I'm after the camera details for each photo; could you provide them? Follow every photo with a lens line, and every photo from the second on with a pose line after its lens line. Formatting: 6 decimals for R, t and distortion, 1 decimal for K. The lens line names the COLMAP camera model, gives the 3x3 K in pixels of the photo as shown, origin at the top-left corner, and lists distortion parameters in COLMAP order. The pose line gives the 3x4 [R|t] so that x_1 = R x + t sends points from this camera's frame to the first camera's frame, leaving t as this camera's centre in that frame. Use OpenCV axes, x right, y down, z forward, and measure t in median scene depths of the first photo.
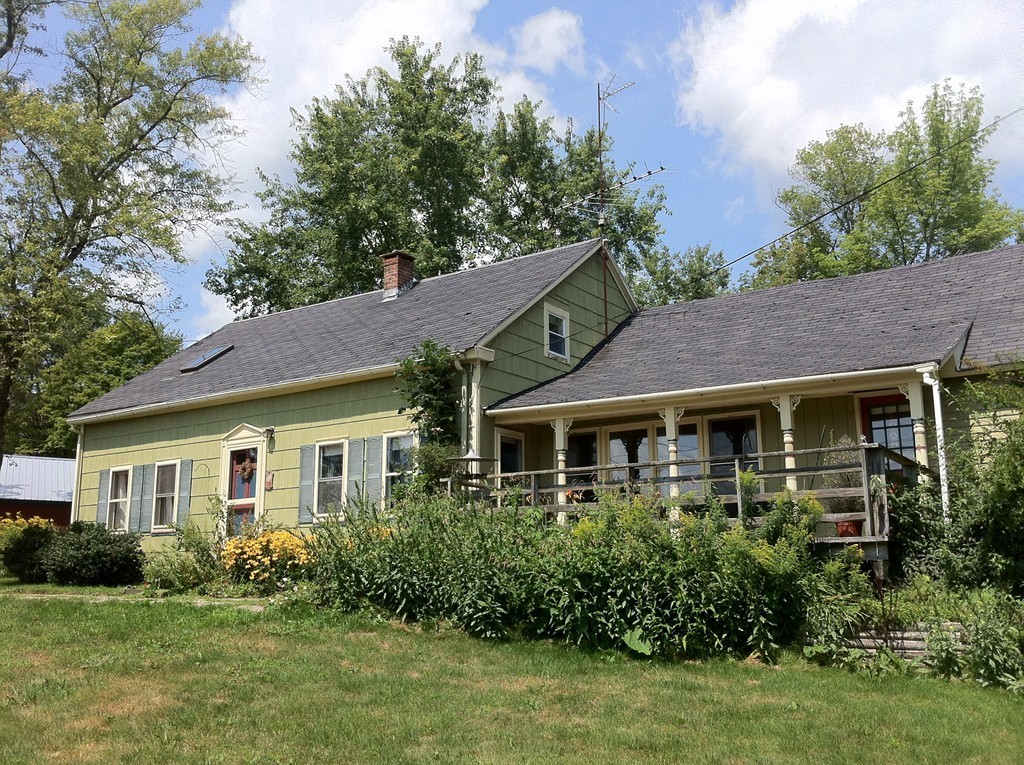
lens RADIAL K [[961.0, 0, 512.0], [0, 961.0, 382.5], [0, 0, 1]] dist [0.055666, -0.003874]
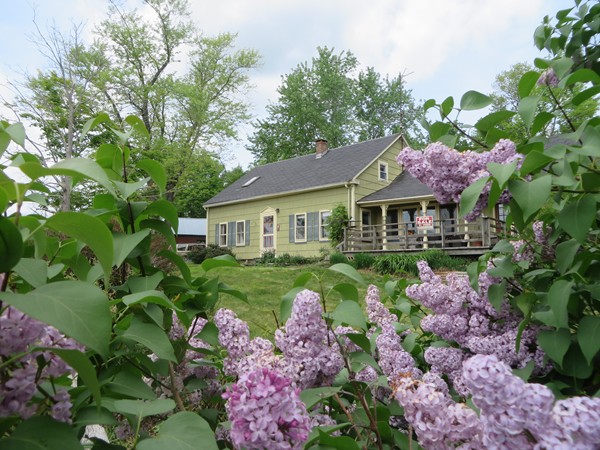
lens RADIAL K [[447.1, 0, 300.0], [0, 447.1, 225.0], [0, 0, 1]] dist [-0.021885, 0.000643]
pose [[0.988467, -0.017170, -0.150461, 0.002750], [0.033927, 0.993405, 0.109521, -0.043156], [0.147588, -0.113363, 0.982531, -0.243416]]
